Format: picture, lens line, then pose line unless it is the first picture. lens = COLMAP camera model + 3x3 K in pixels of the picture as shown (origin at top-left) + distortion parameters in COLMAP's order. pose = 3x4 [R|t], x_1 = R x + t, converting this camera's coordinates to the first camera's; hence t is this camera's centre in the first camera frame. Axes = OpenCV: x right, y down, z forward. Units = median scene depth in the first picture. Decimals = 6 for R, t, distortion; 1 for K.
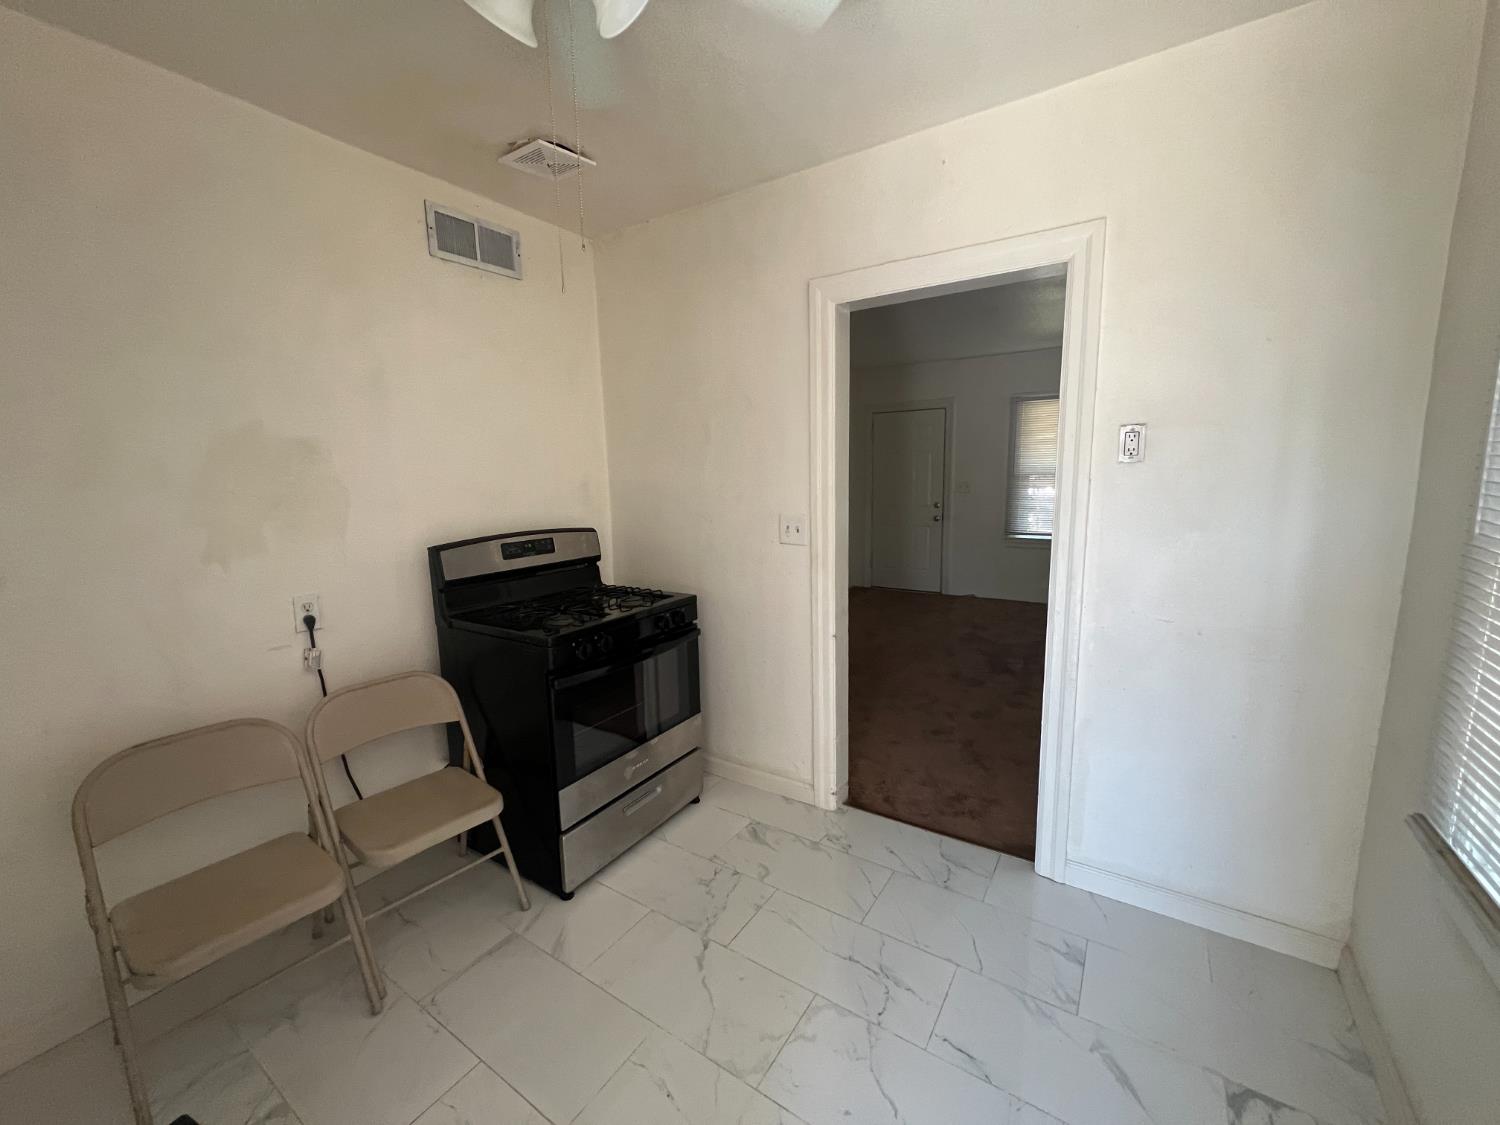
lens RADIAL K [[603.1, 0, 754.8], [0, 603.1, 565.2], [0, 0, 1]] dist [-0.000967, -0.000059]
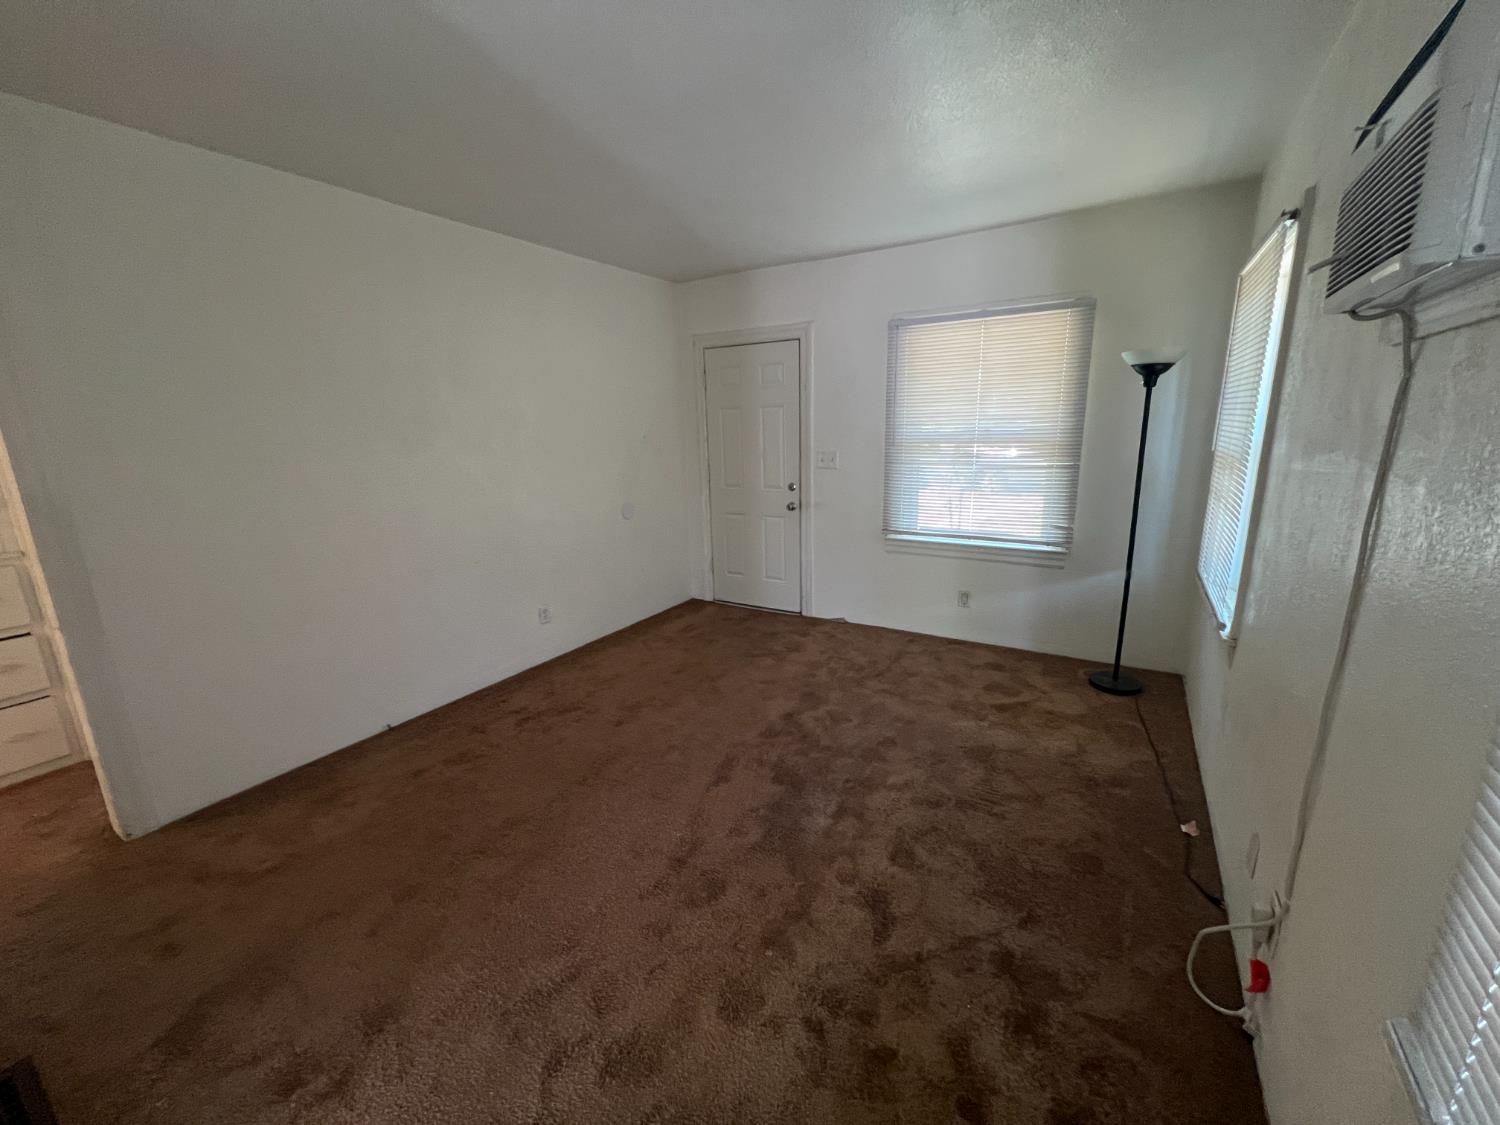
lens RADIAL K [[599.6, 0, 746.0], [0, 599.6, 561.4], [0, 0, 1]] dist [0.001277, 0.000071]
pose [[0.999850, -0.012392, 0.012120, 0.242540], [0.011456, 0.997160, 0.074432, -0.067064], [-0.013008, -0.074282, 0.997152, 0.323088]]
